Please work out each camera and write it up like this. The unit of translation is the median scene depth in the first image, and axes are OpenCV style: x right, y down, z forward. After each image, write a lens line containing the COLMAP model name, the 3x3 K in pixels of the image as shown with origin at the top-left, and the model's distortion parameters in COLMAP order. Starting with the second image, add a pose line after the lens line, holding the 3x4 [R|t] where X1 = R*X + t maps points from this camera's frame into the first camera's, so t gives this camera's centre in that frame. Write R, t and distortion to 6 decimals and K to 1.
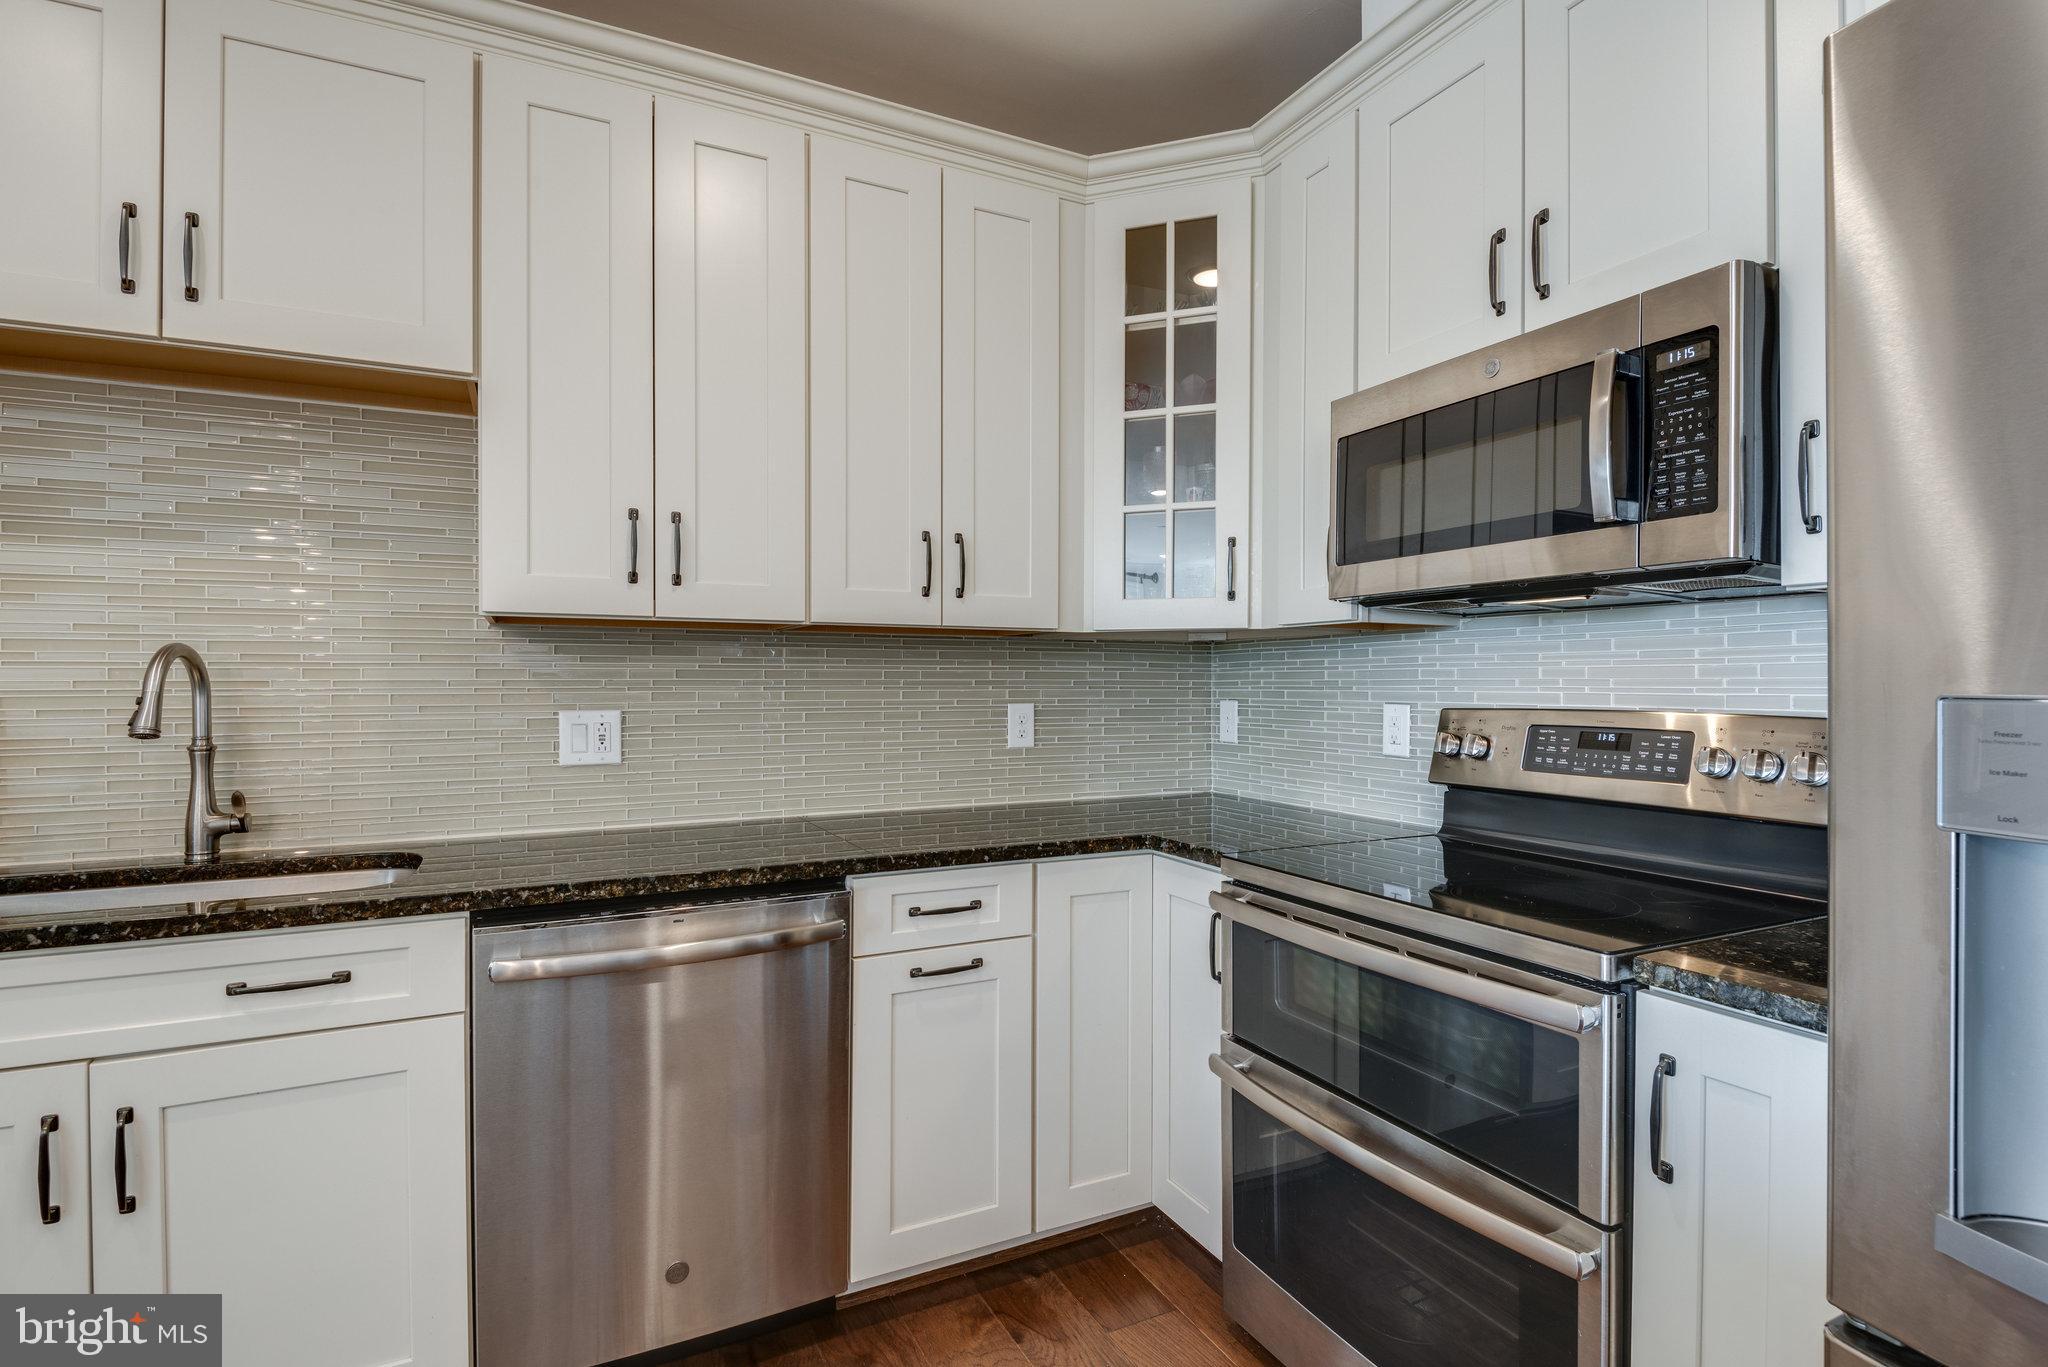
lens RADIAL K [[931.8, 0, 1024.0], [0, 931.8, 683.5], [0, 0, 1]] dist [0.001420, -0.000222]
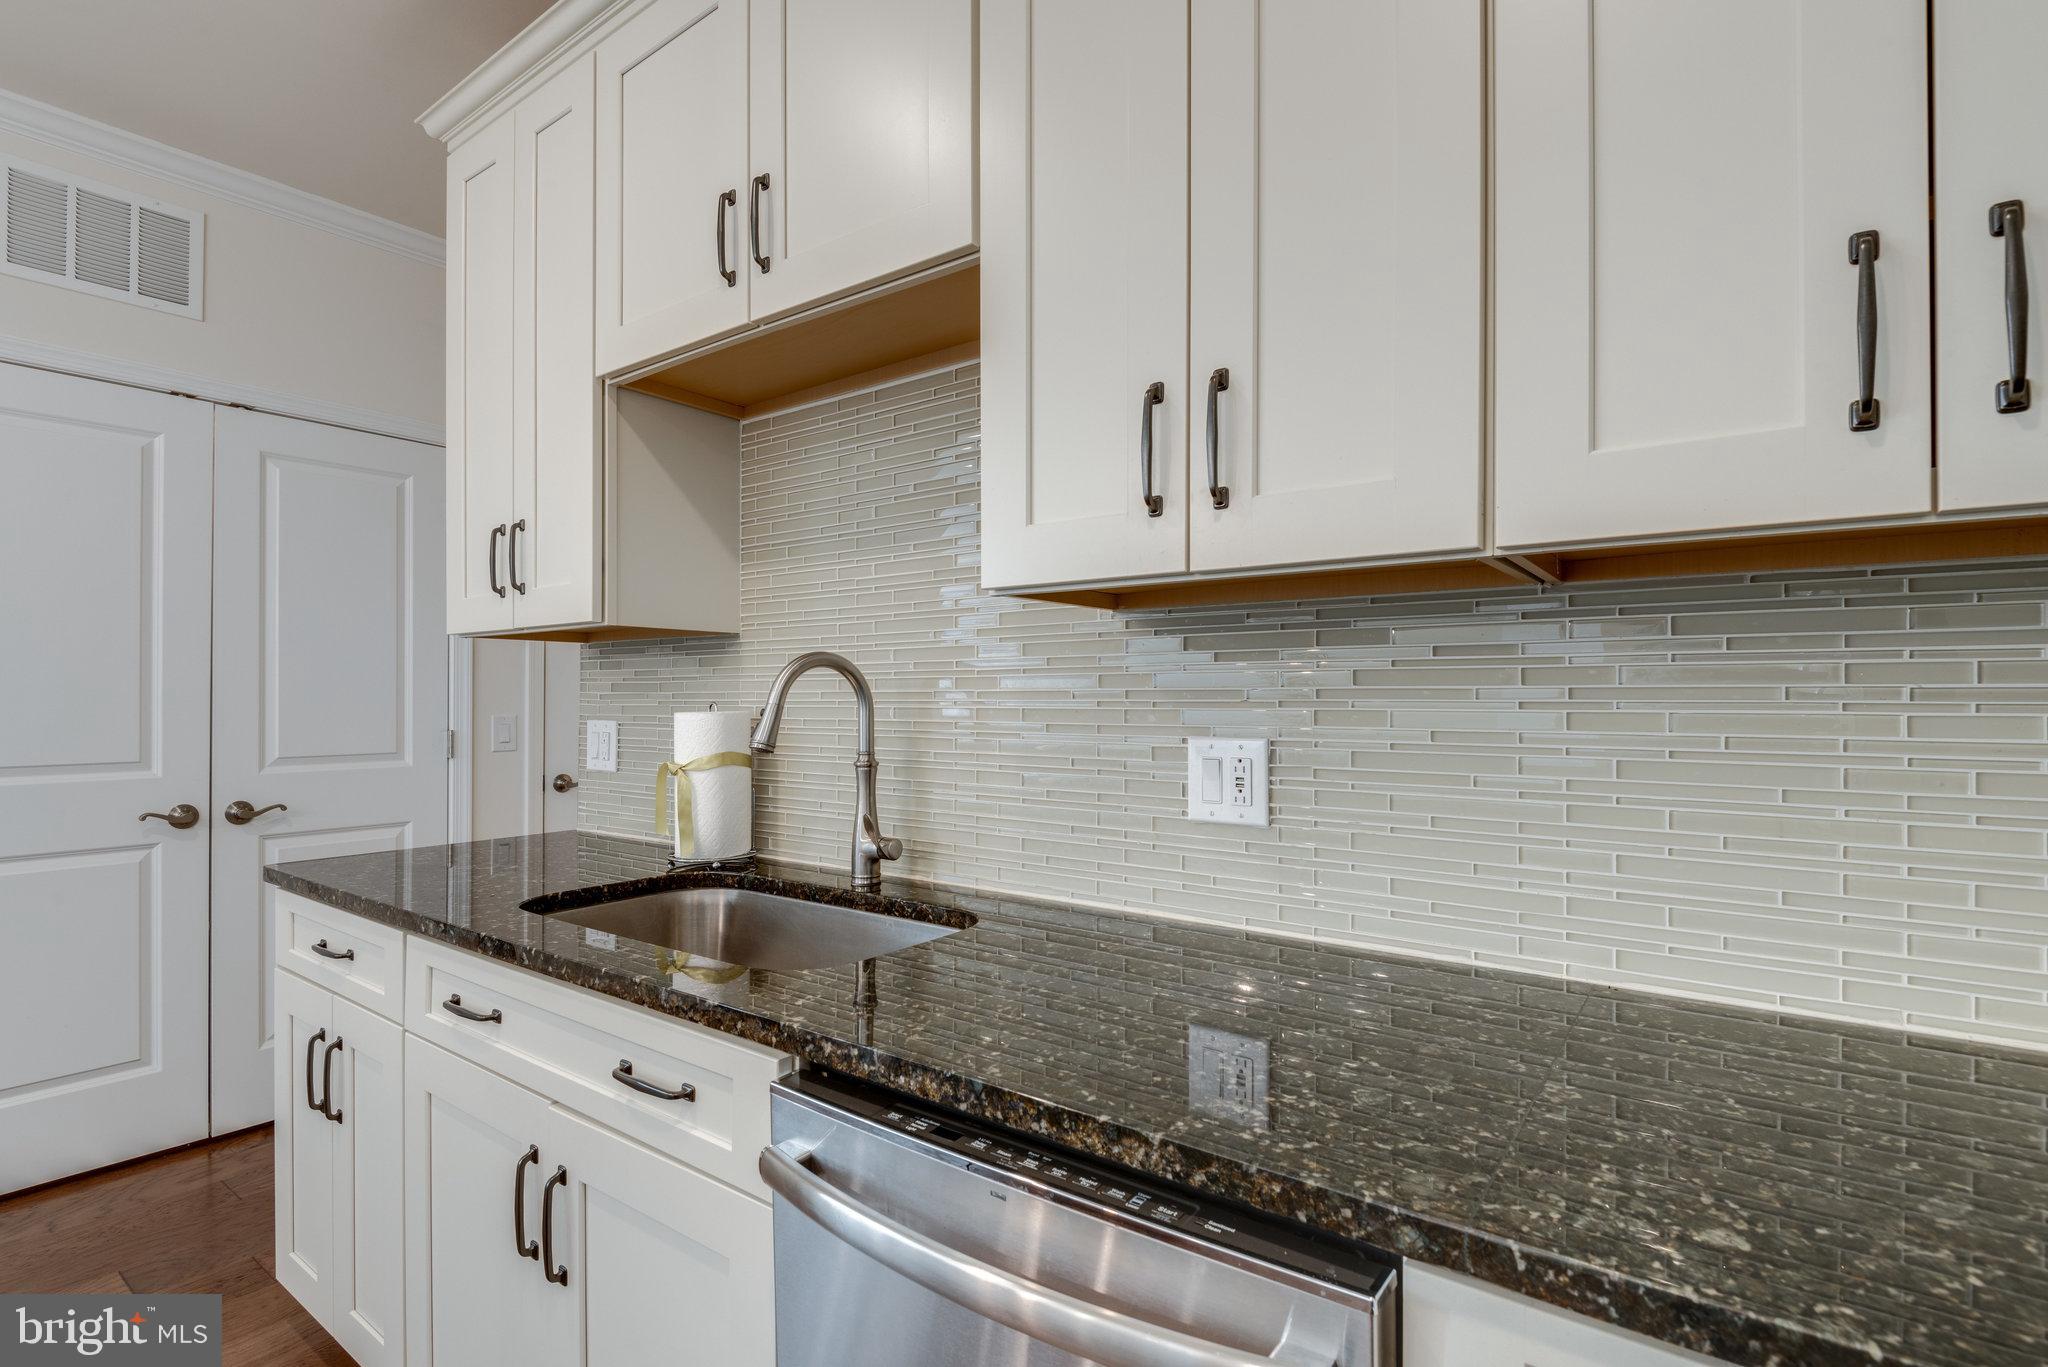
lens RADIAL K [[965.0, 0, 1096.7], [0, 965.0, 688.1], [0, 0, 1]] dist [0.003829, 0.000126]
pose [[0.490837, -0.007375, -0.871220, 0.072531], [-0.002758, 0.999946, -0.010019, 0.002611], [0.871247, 0.007321, 0.490790, 0.722340]]
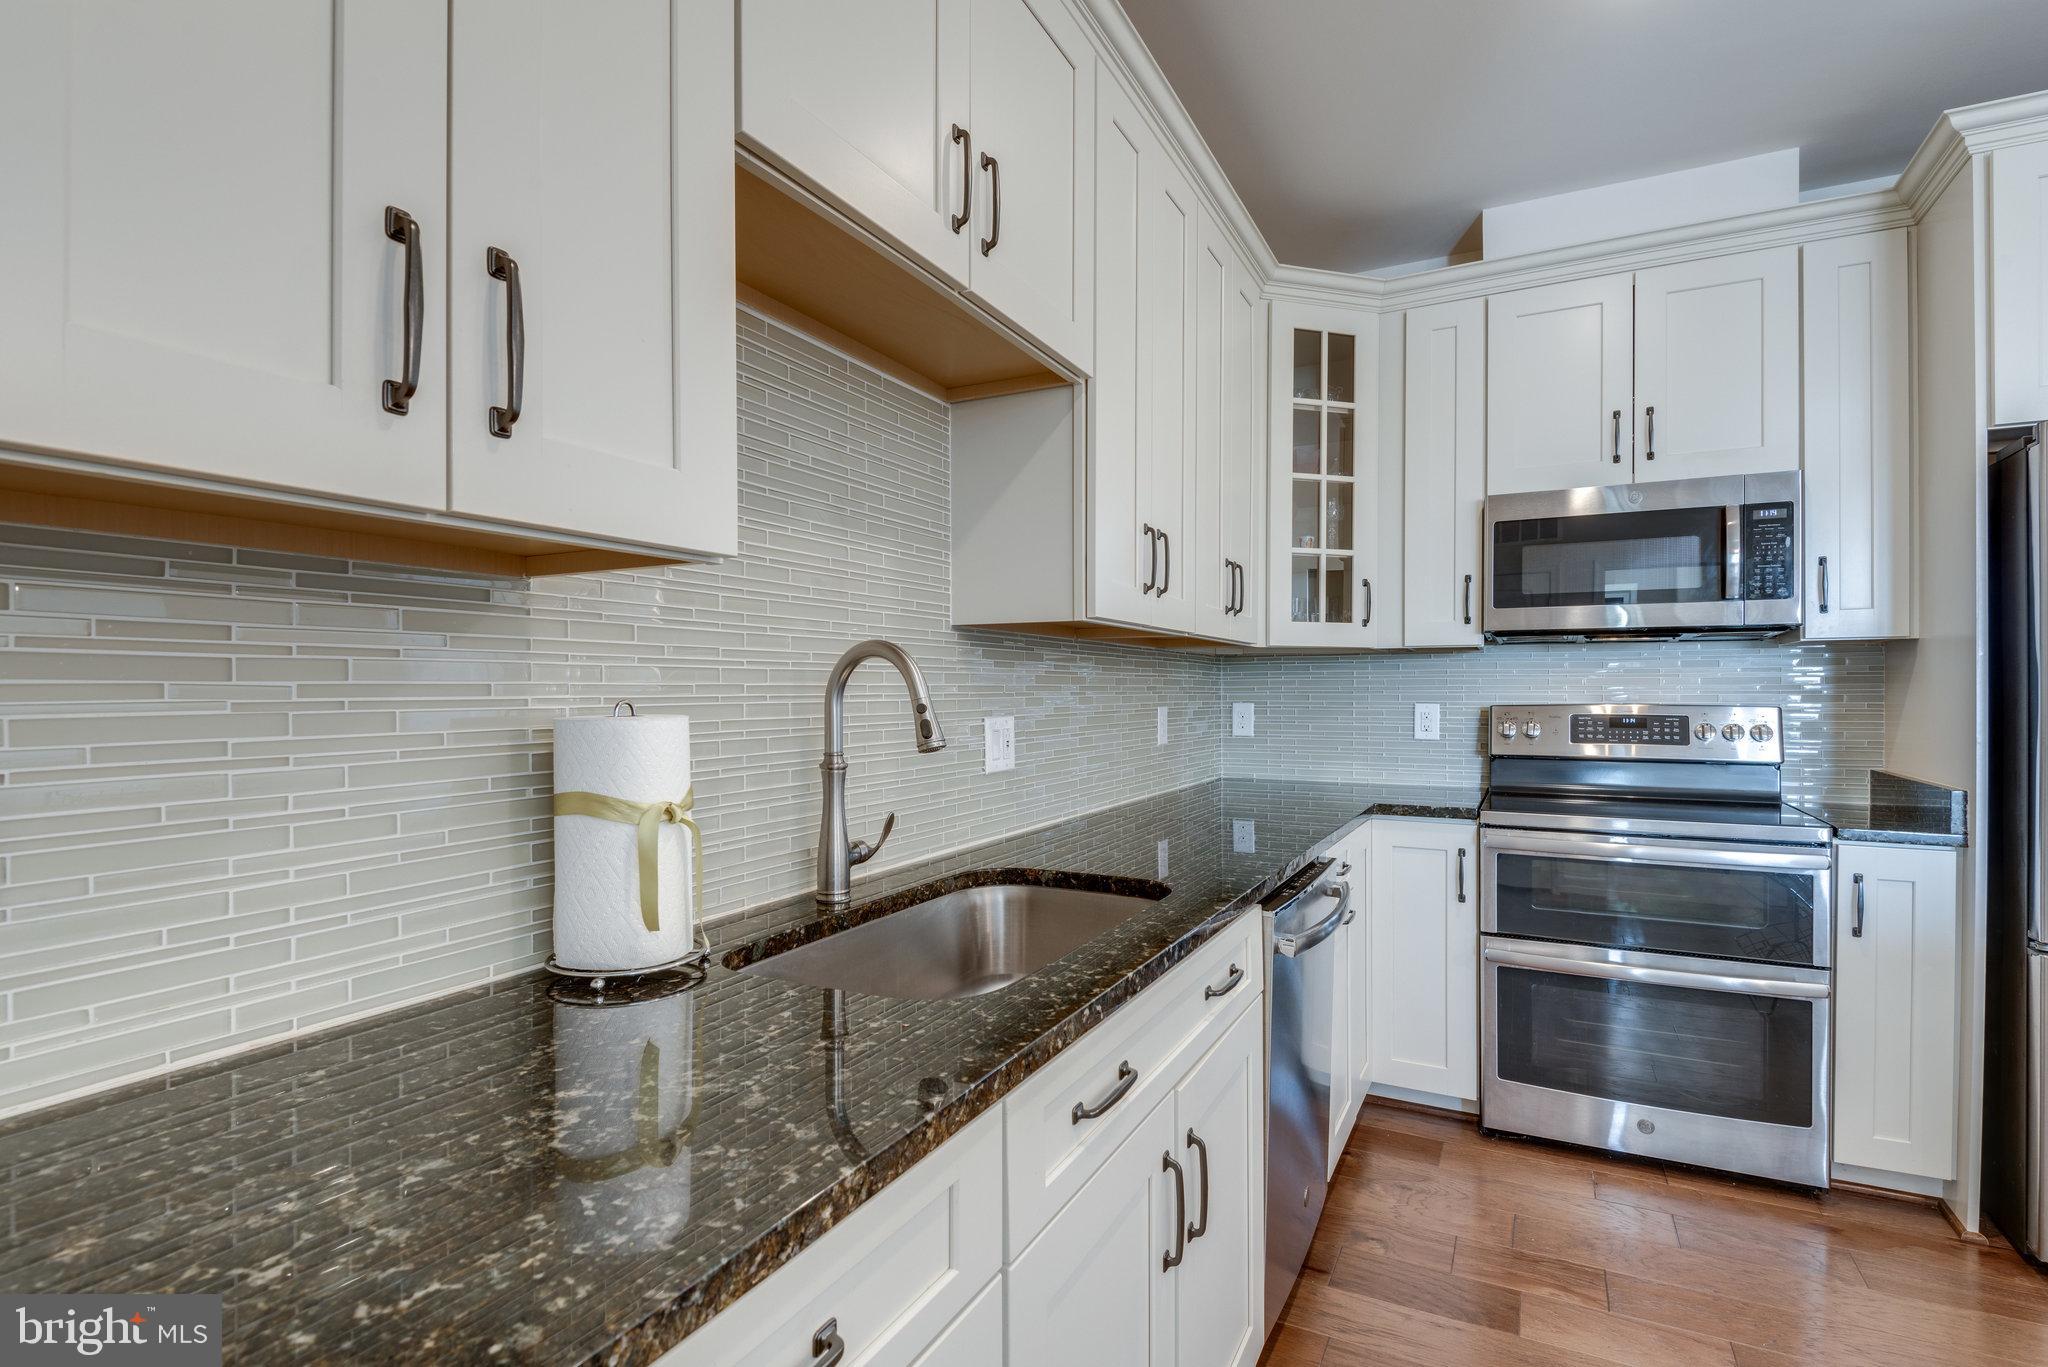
lens RADIAL K [[953.7, 0, 983.9], [0, 953.7, 687.4], [0, 0, 1]] dist [-0.000137, -0.000226]
pose [[0.829235, 0.000815, 0.558900, -1.242316], [0.001064, 0.999995, -0.003038, 0.002007], [-0.558900, 0.003114, 0.829230, 0.216396]]
